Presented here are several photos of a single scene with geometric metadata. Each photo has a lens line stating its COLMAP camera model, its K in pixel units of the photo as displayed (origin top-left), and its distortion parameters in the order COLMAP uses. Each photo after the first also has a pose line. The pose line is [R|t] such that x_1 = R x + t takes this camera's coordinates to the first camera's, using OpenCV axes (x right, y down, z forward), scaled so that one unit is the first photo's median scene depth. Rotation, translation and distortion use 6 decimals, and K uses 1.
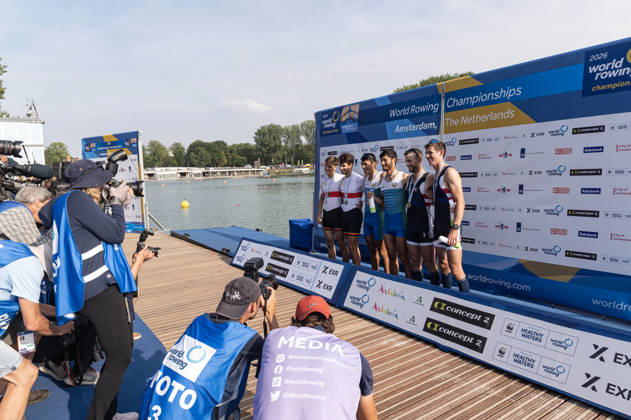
lens RADIAL K [[423.4, 0, 316.3], [0, 423.4, 214.4], [0, 0, 1]] dist [0.006643, 0.005311]
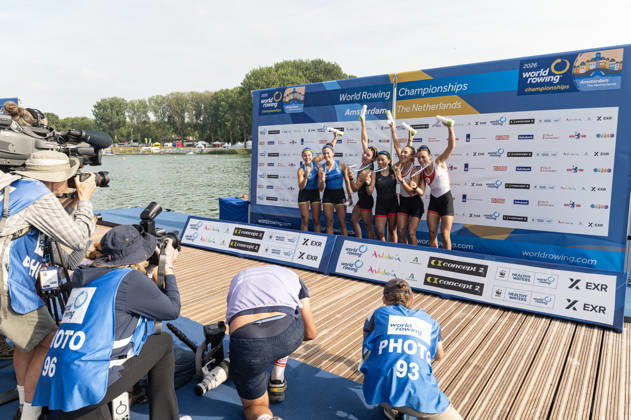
lens RADIAL K [[423.4, 0, 315.5], [0, 423.4, 204.6], [0, 0, 1]] dist [0.006643, 0.005311]
pose [[0.944485, -0.019092, 0.328000, -0.354742], [0.012025, 0.999650, 0.023561, 0.014964], [-0.328335, -0.018309, 0.944384, -0.016923]]
